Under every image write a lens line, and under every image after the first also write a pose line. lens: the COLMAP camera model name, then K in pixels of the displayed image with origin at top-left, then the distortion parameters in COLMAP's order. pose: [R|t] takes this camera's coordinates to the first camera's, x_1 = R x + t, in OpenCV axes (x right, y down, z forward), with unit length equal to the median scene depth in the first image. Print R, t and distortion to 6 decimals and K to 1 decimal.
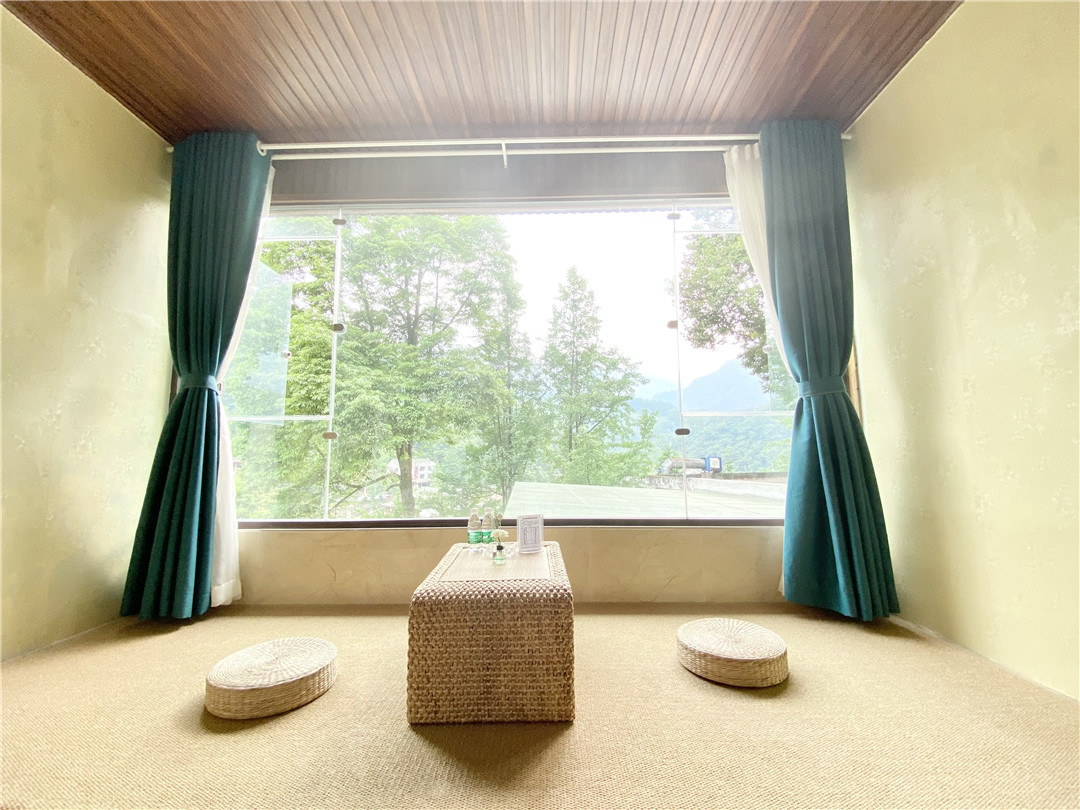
lens RADIAL K [[454.4, 0, 540.0], [0, 454.4, 405.0], [0, 0, 1]] dist [-0.001030, -0.000723]
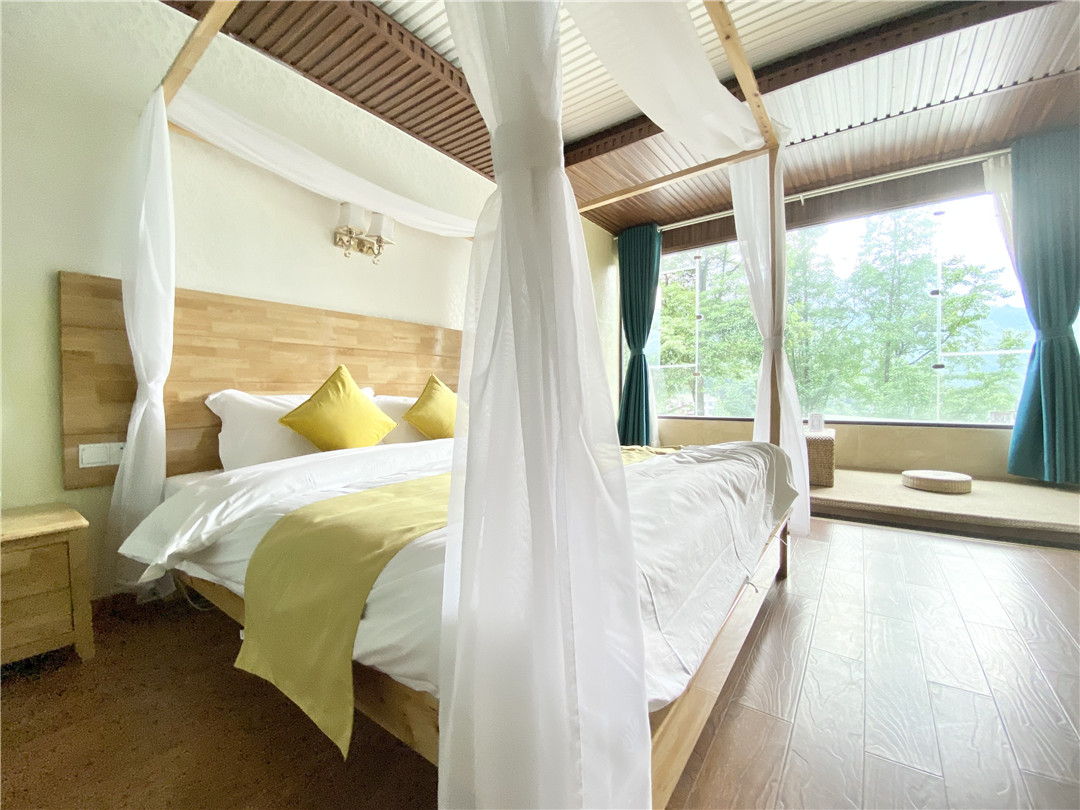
lens RADIAL K [[454.4, 0, 540.0], [0, 454.4, 405.0], [0, 0, 1]] dist [-0.001030, -0.000723]
pose [[0.826789, 0.014417, -0.562328, 0.008032], [0.064156, 0.990732, 0.119728, -0.008103], [0.558842, -0.135067, 0.818201, -0.101103]]
